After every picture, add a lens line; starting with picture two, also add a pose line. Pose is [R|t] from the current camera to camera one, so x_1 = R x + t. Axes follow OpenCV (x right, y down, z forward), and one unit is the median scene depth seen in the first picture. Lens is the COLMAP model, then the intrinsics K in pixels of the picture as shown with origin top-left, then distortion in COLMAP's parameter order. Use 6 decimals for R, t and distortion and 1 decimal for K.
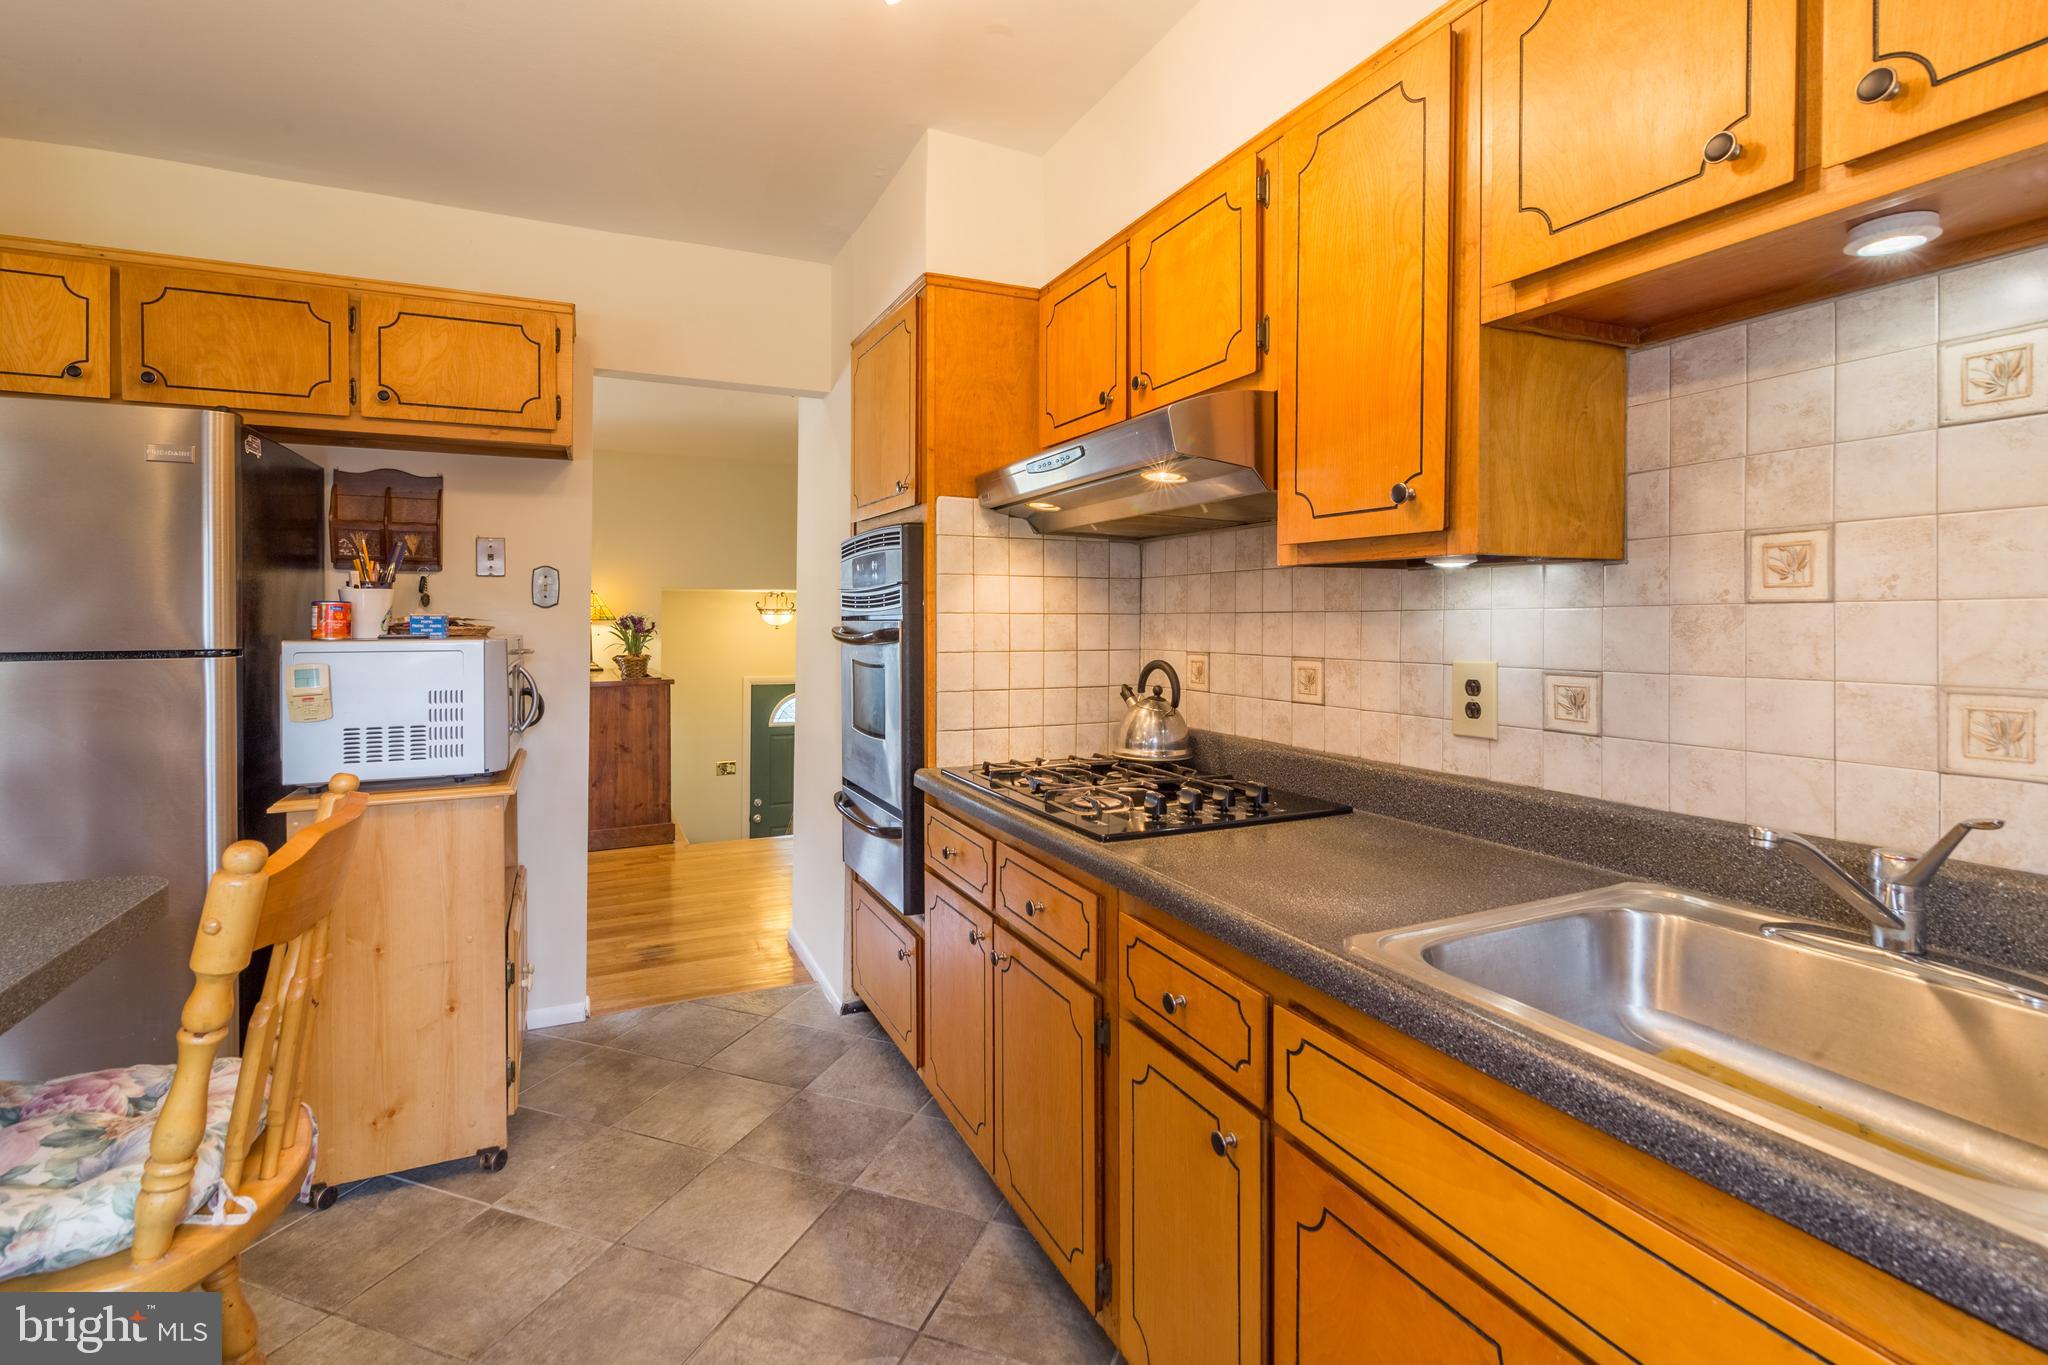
lens RADIAL K [[948.8, 0, 1002.8], [0, 948.8, 619.5], [0, 0, 1]] dist [-0.000610, 0.000109]
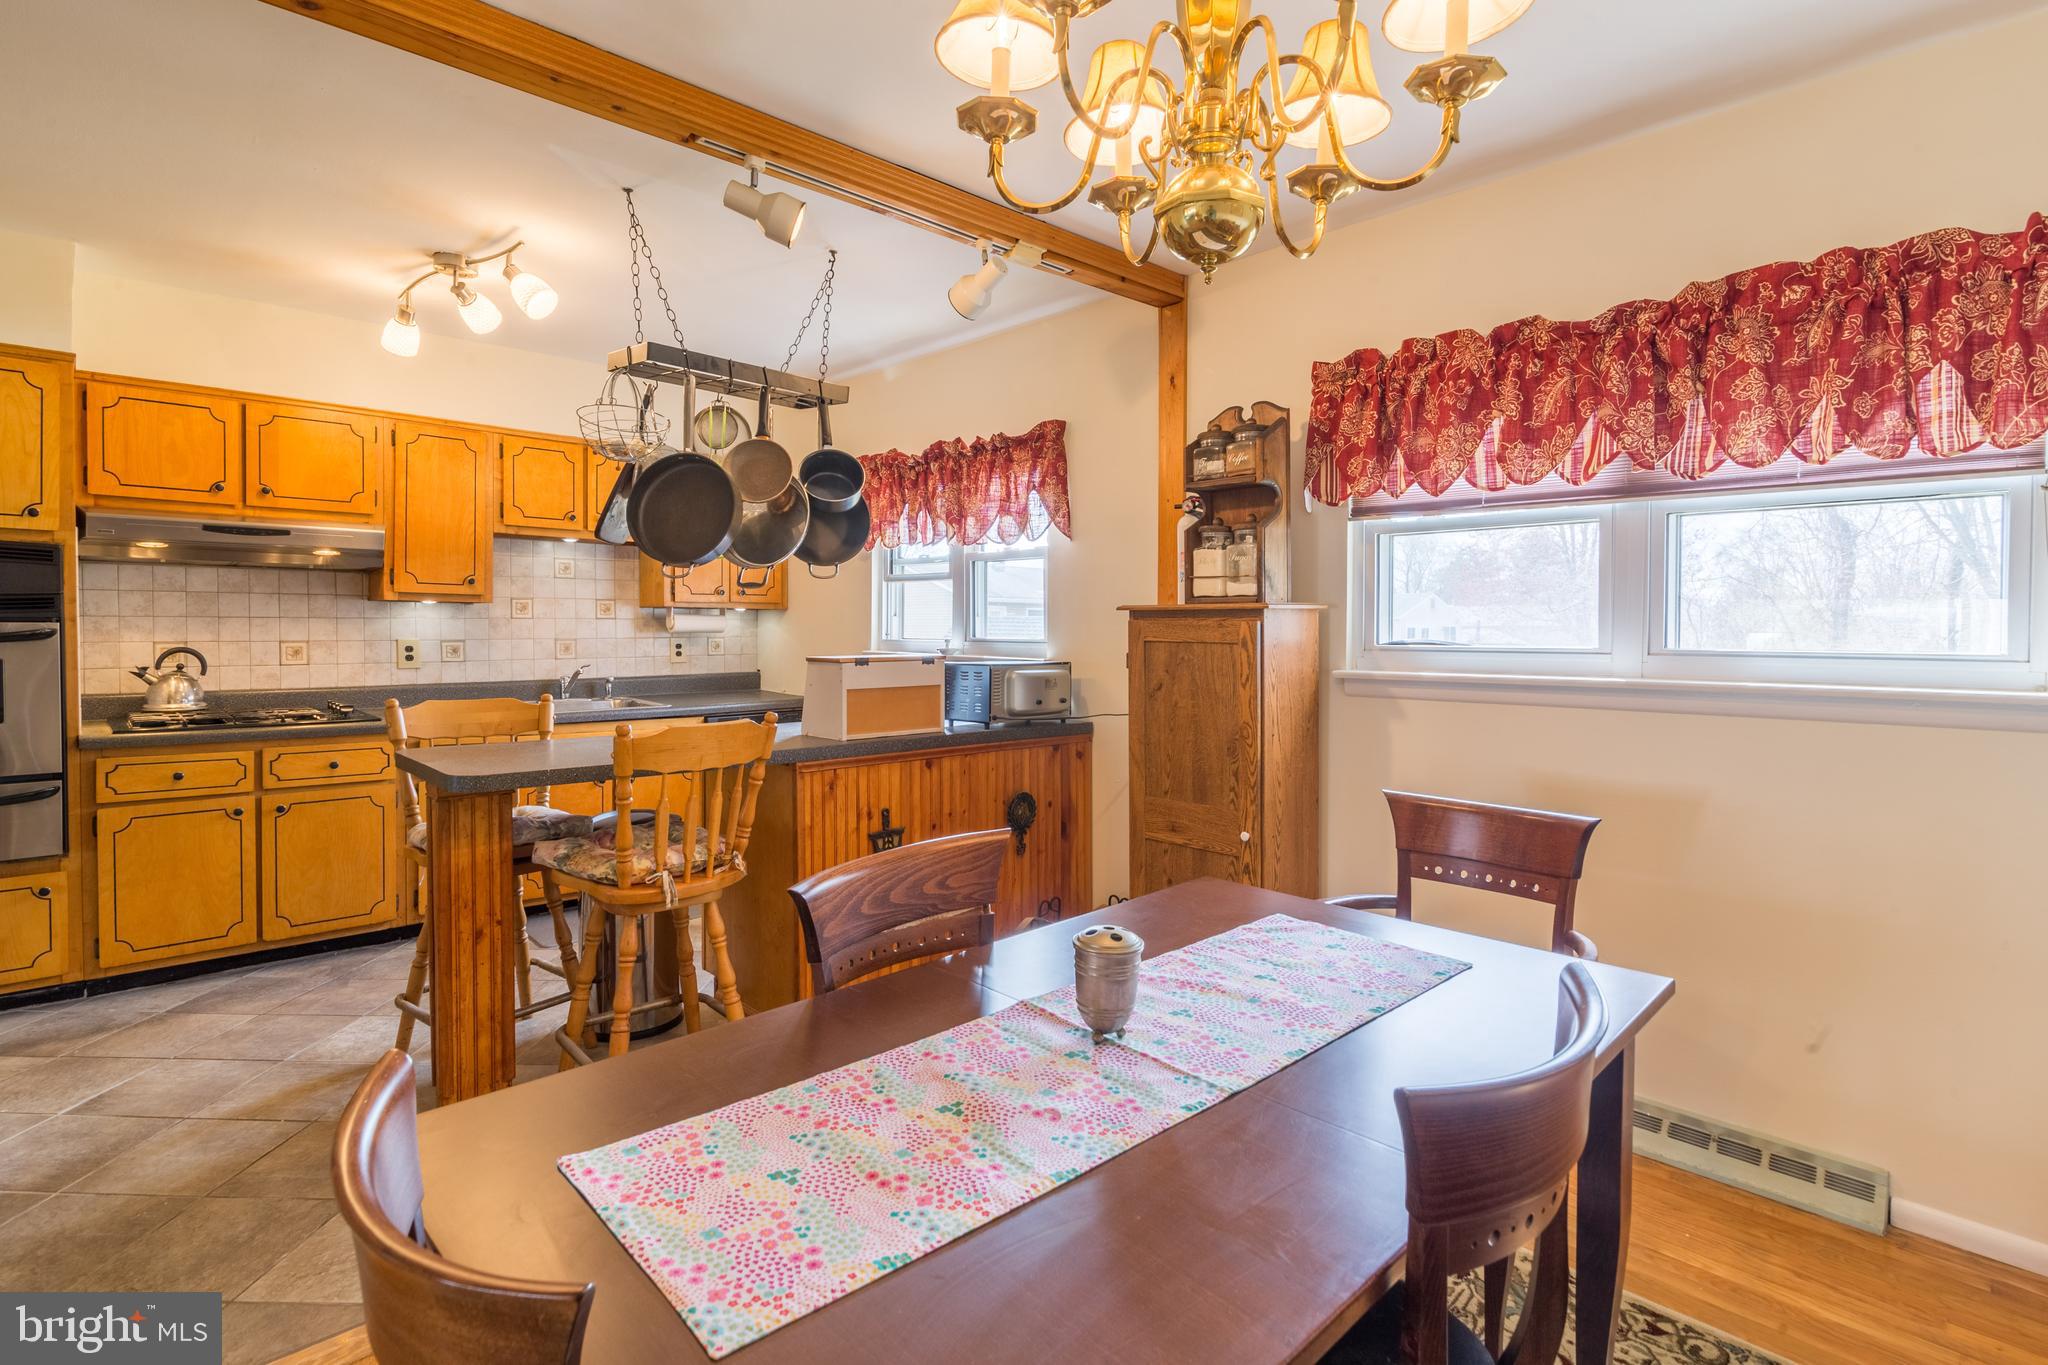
lens RADIAL K [[1012.5, 0, 1029.2], [0, 1012.5, 642.8], [0, 0, 1]] dist [-0.003160, -0.001631]
pose [[-0.338216, -0.016716, 0.940920, -2.417348], [-0.004759, 0.999860, 0.016053, 0.002791], [-0.941057, 0.000952, -0.338248, 0.322604]]
